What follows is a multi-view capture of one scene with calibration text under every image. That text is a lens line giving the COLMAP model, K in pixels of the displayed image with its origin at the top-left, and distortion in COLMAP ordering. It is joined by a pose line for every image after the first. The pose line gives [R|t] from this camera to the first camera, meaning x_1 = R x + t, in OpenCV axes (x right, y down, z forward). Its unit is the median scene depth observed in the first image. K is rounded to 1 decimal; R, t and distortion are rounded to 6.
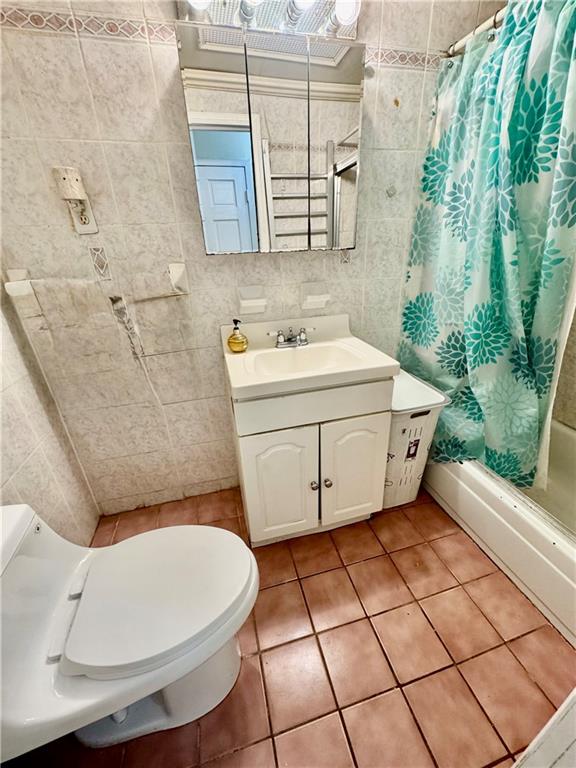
lens RADIAL K [[308.1, 0, 287.9], [0, 308.1, 386.7], [0, 0, 1]] dist [-0.000438, 0.000232]
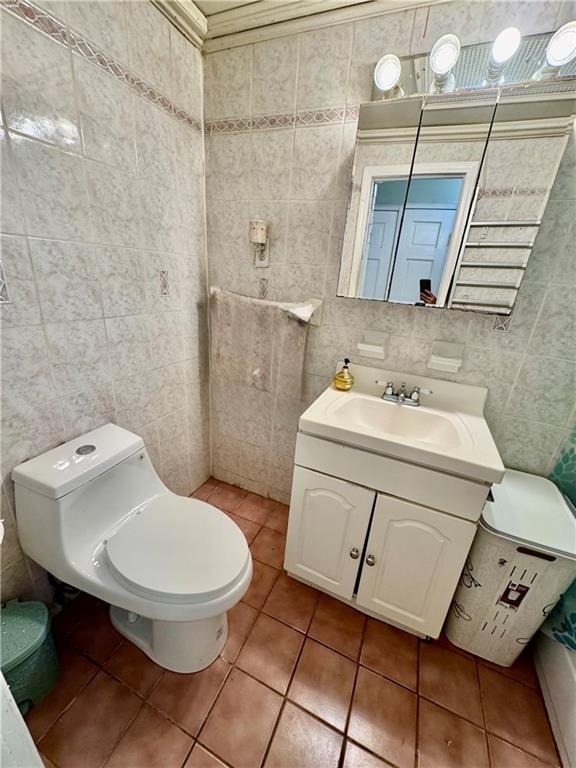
lens RADIAL K [[308.1, 0, 287.9], [0, 308.1, 386.7], [0, 0, 1]] dist [-0.000438, 0.000232]
pose [[0.775026, 0.311961, -0.549559, 0.265605], [-0.357502, 0.933557, 0.025767, -0.085481], [0.521083, 0.176498, 0.835058, 0.052369]]
